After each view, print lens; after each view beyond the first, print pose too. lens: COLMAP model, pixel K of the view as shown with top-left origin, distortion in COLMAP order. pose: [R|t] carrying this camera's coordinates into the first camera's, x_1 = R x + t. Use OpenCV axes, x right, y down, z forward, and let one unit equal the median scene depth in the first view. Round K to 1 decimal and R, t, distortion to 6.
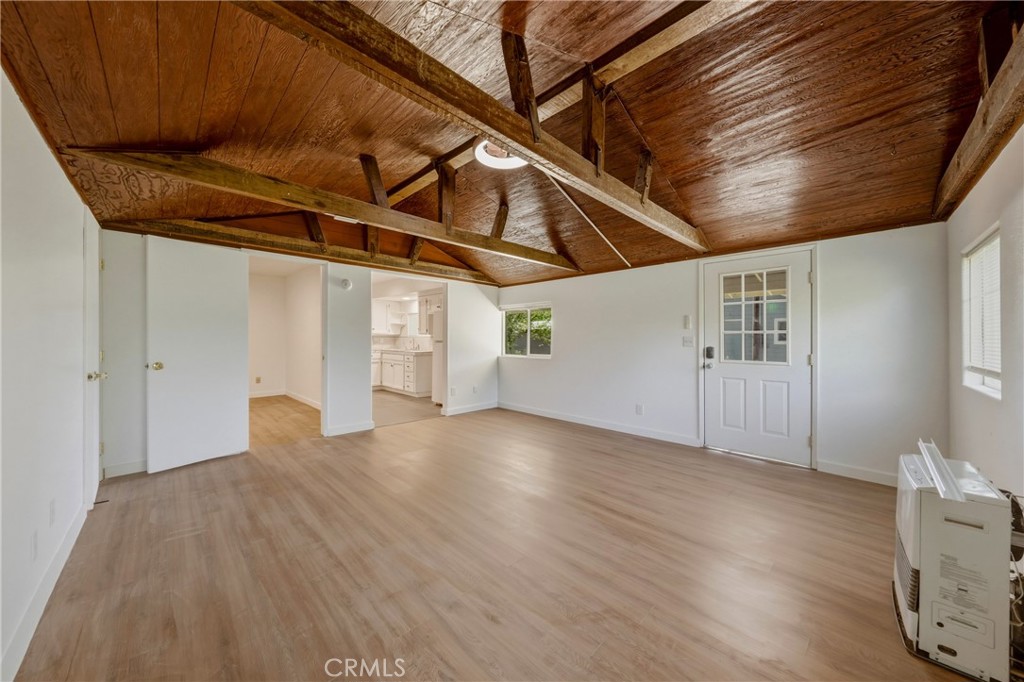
lens RADIAL K [[353.9, 0, 511.5], [0, 353.9, 336.5], [0, 0, 1]] dist [-0.001452, -0.000112]
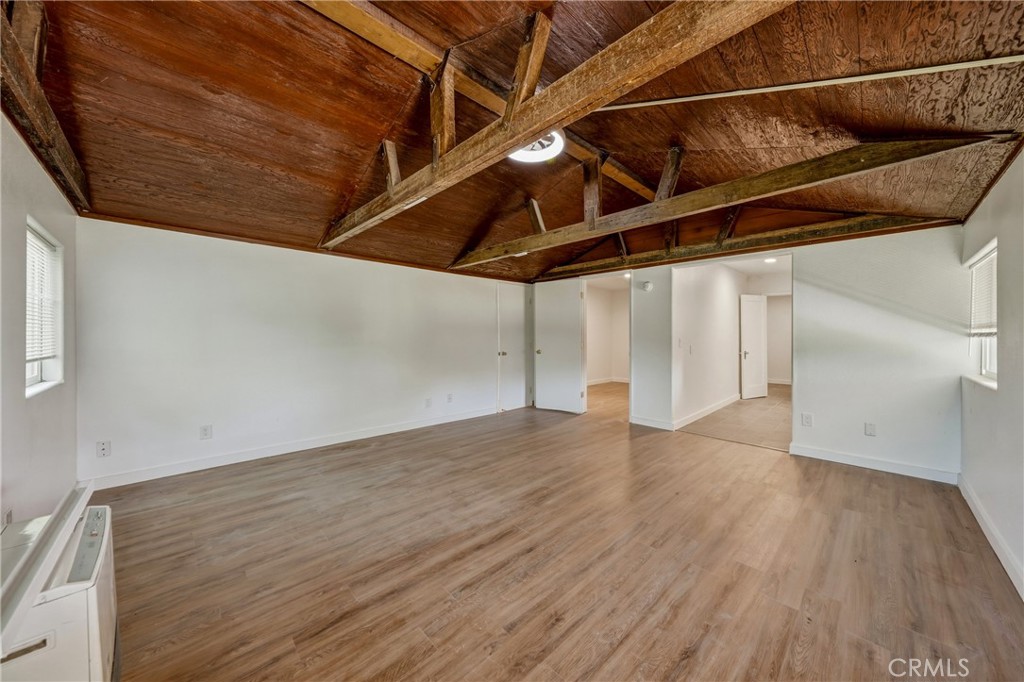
lens RADIAL K [[353.9, 0, 511.5], [0, 353.9, 336.5], [0, 0, 1]] dist [-0.001452, -0.000112]
pose [[-0.010370, -0.003467, -0.999940, 0.706649], [0.001629, 0.999993, -0.003484, 0.008572], [0.999945, -0.001665, -0.010364, 0.702673]]
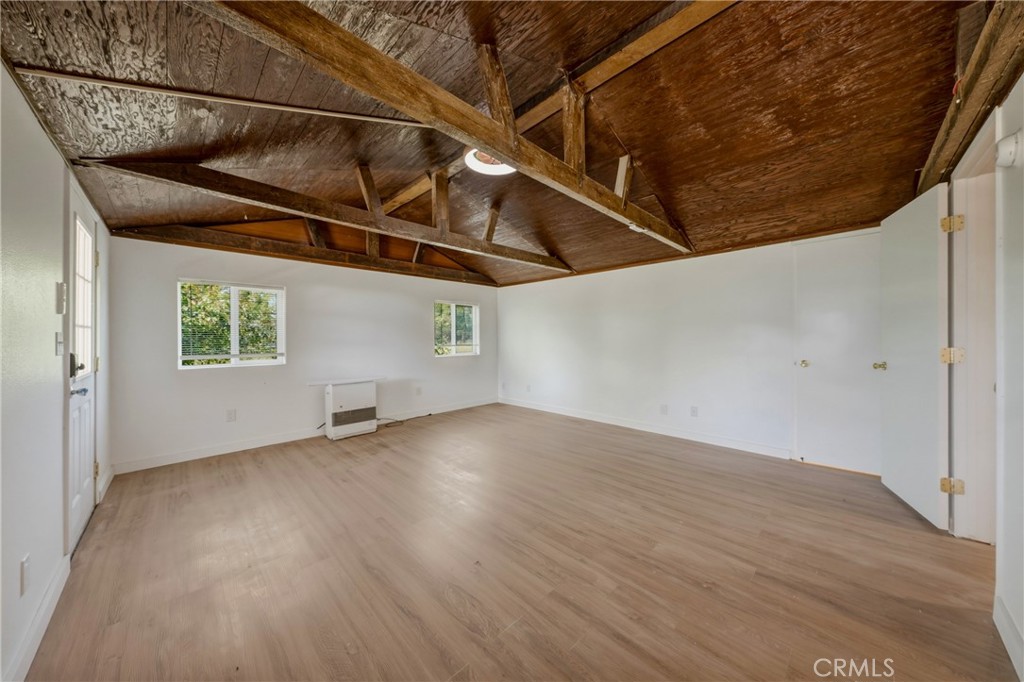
lens RADIAL K [[353.9, 0, 511.5], [0, 353.9, 336.5], [0, 0, 1]] dist [-0.001452, -0.000112]
pose [[-0.999994, -0.001539, -0.003031, -0.044805], [-0.001534, 0.999998, -0.001599, 0.007230], [0.003034, -0.001595, -0.999994, 1.521568]]
